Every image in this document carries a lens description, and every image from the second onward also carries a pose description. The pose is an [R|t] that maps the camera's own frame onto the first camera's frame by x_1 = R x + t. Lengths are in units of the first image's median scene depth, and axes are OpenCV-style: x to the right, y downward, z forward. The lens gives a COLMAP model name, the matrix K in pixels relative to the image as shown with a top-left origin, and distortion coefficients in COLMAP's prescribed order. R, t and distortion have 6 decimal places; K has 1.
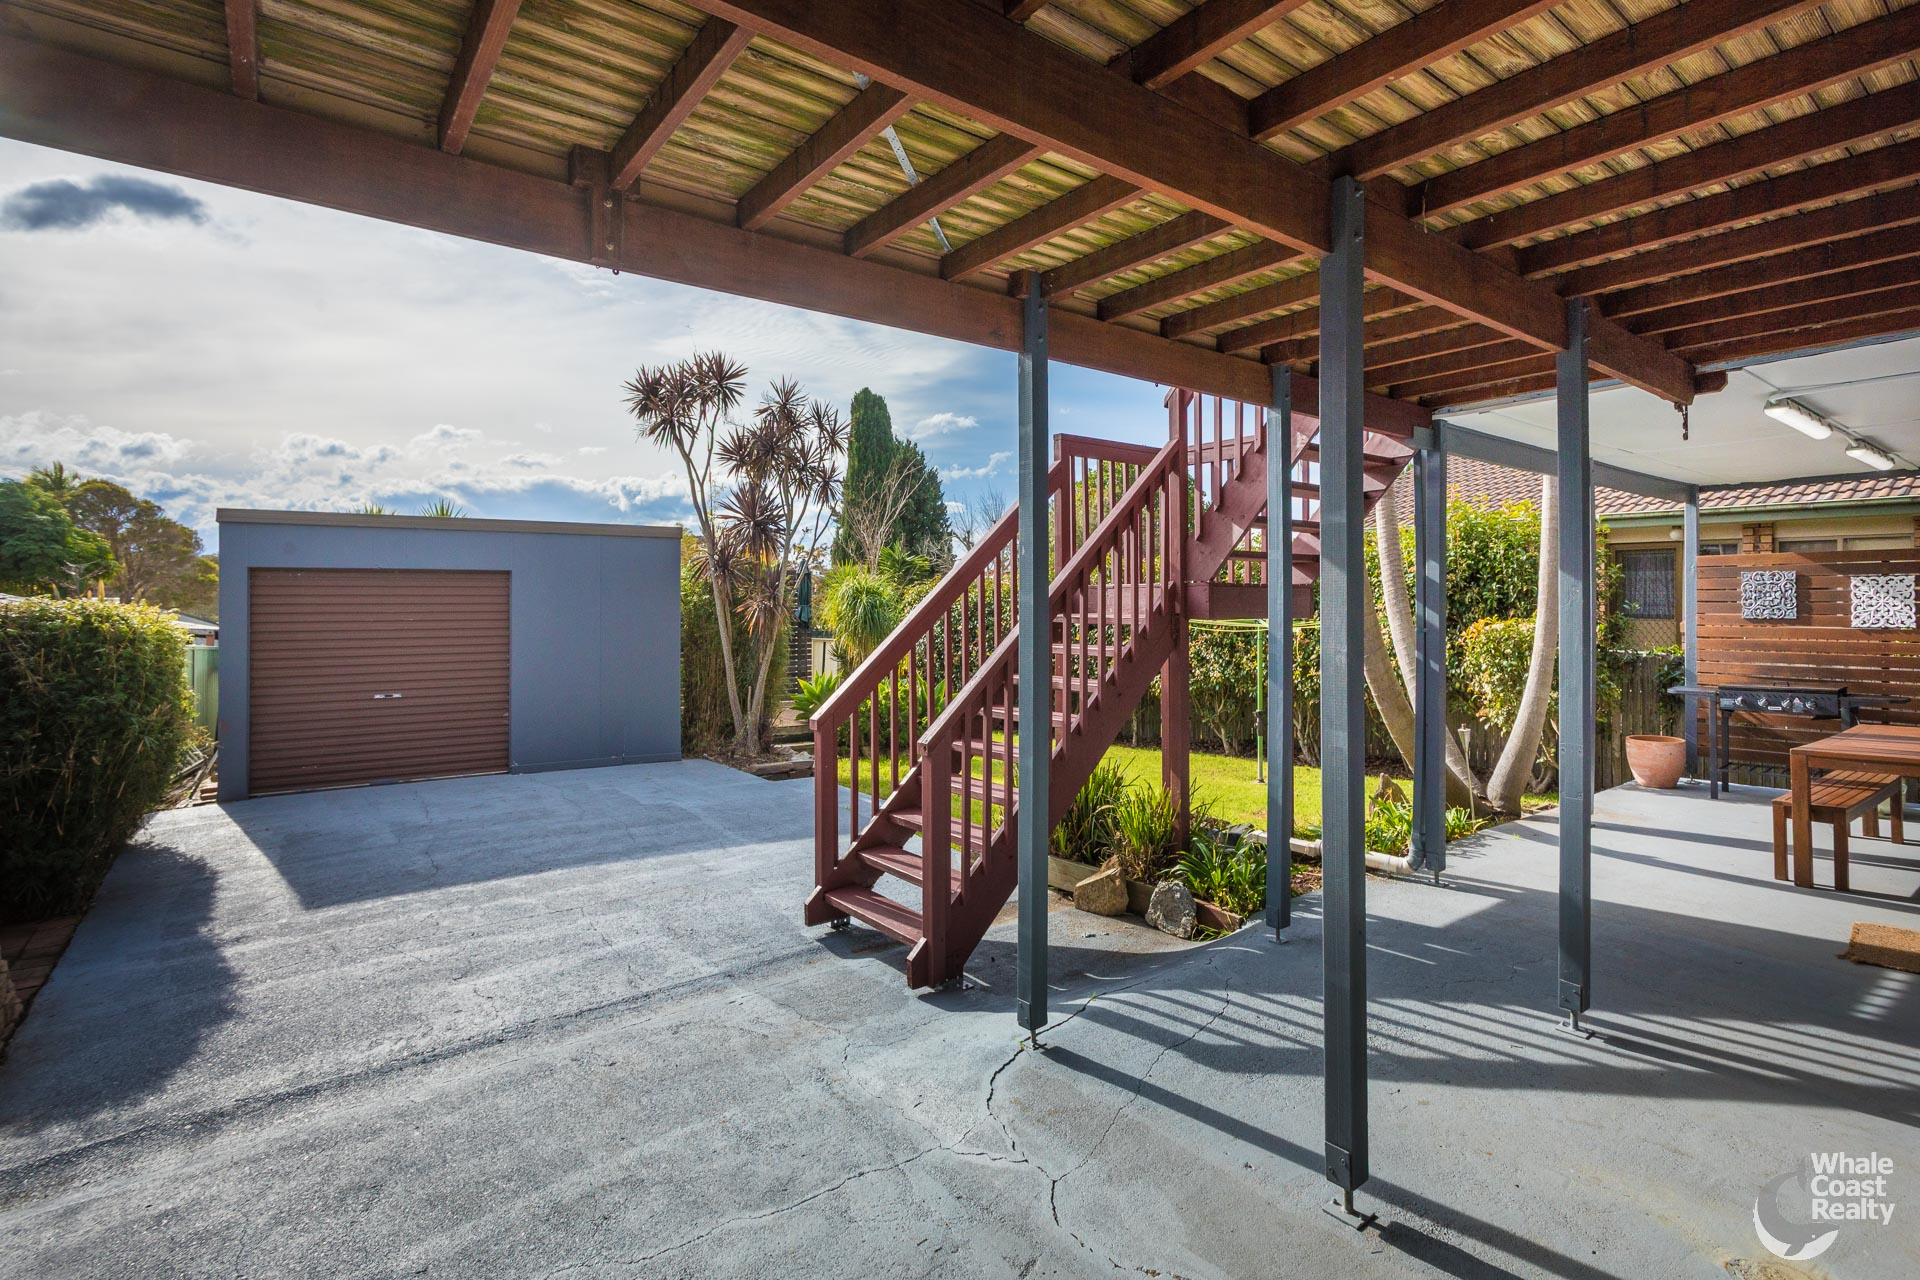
lens RADIAL K [[919.8, 0, 964.2], [0, 919.8, 594.7], [0, 0, 1]] dist [-0.000910, -0.000303]
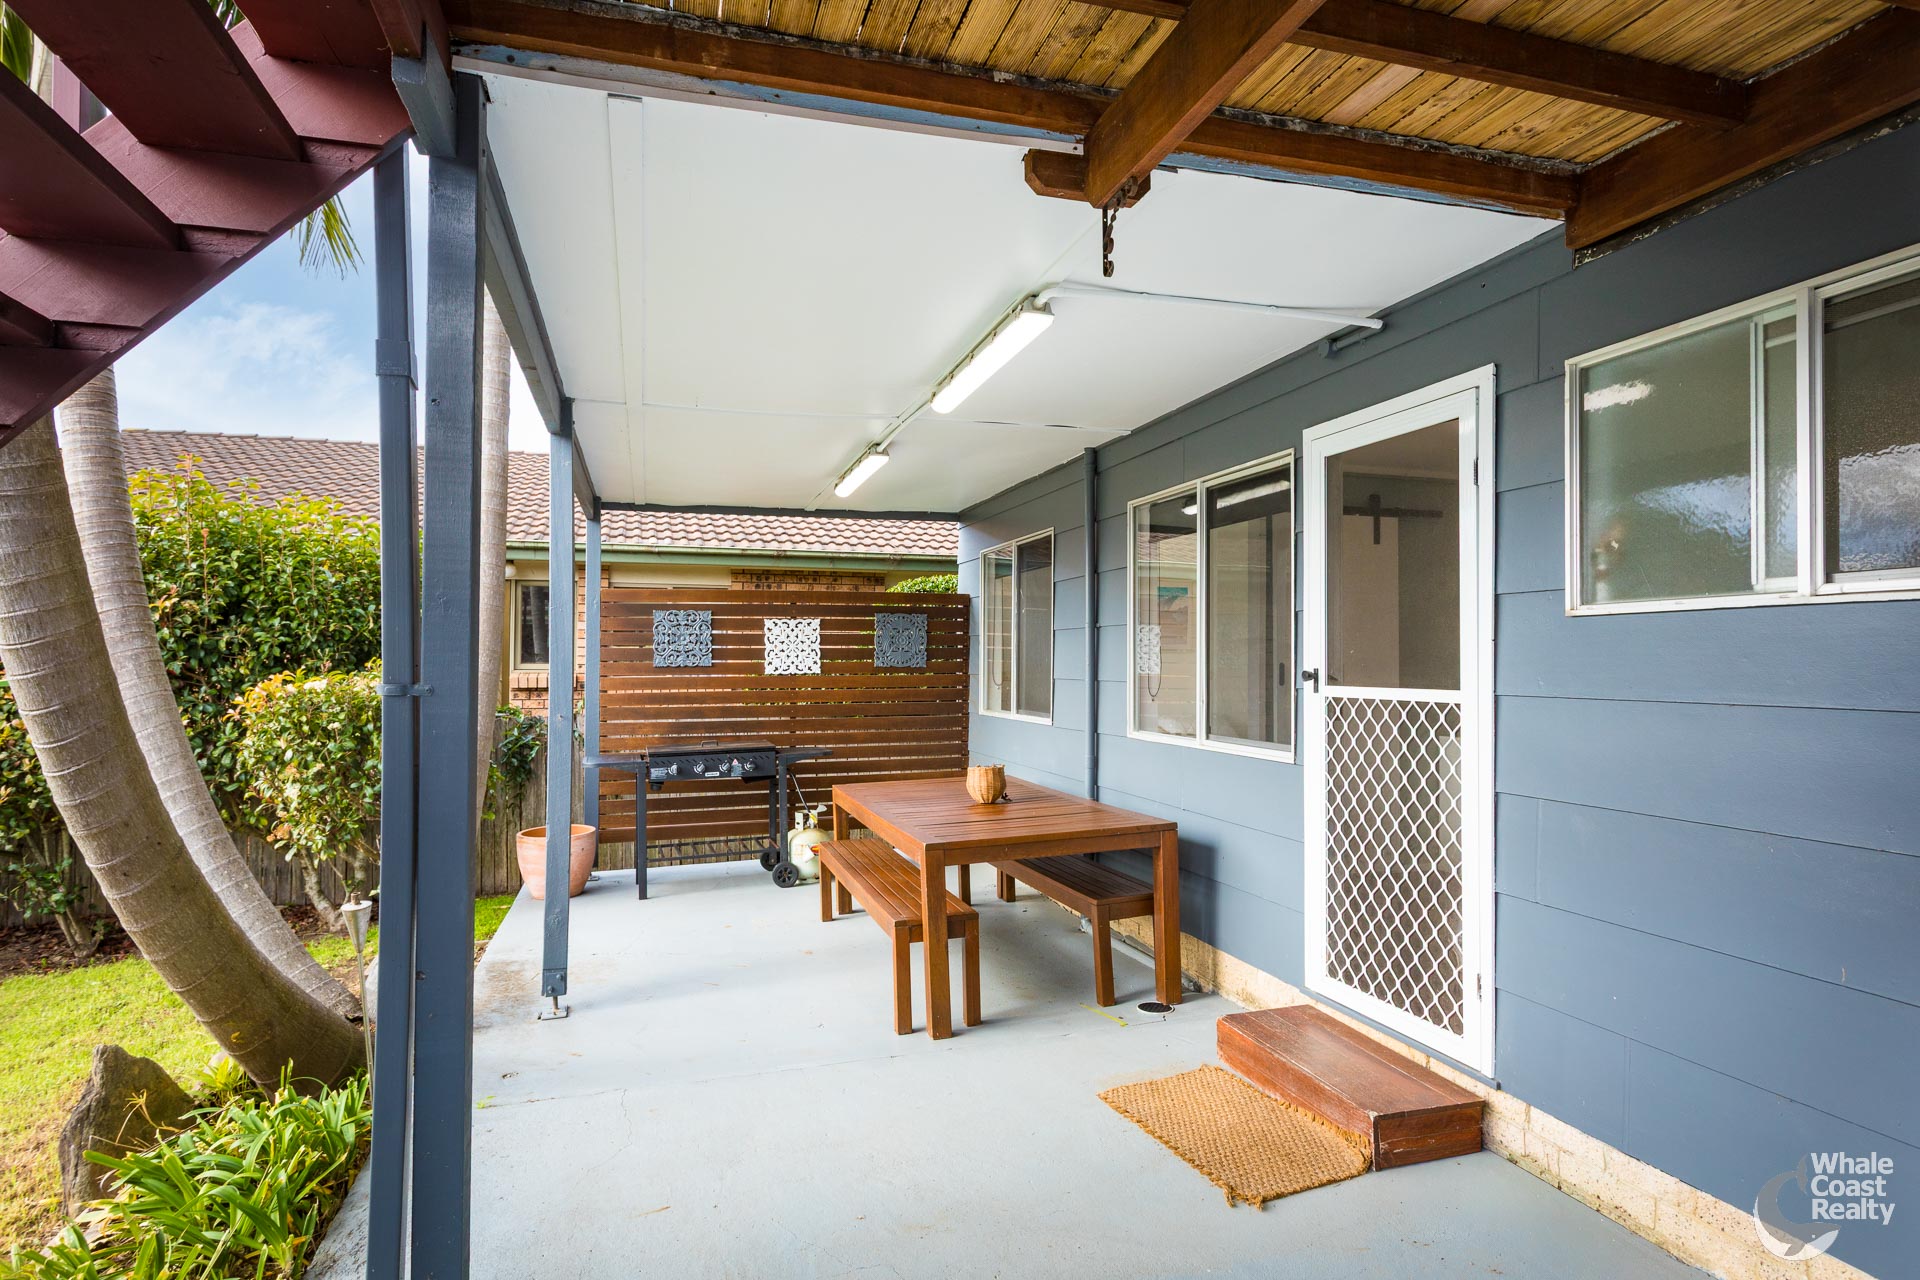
lens RADIAL K [[854.3, 0, 966.1], [0, 854.3, 649.1], [0, 0, 1]] dist [0.001109, 0.000038]
pose [[0.264983, 0.016625, 0.964110, 0.193765], [-0.006686, 0.999859, -0.015404, 0.020773], [-0.964230, -0.002364, 0.265056, 0.551696]]
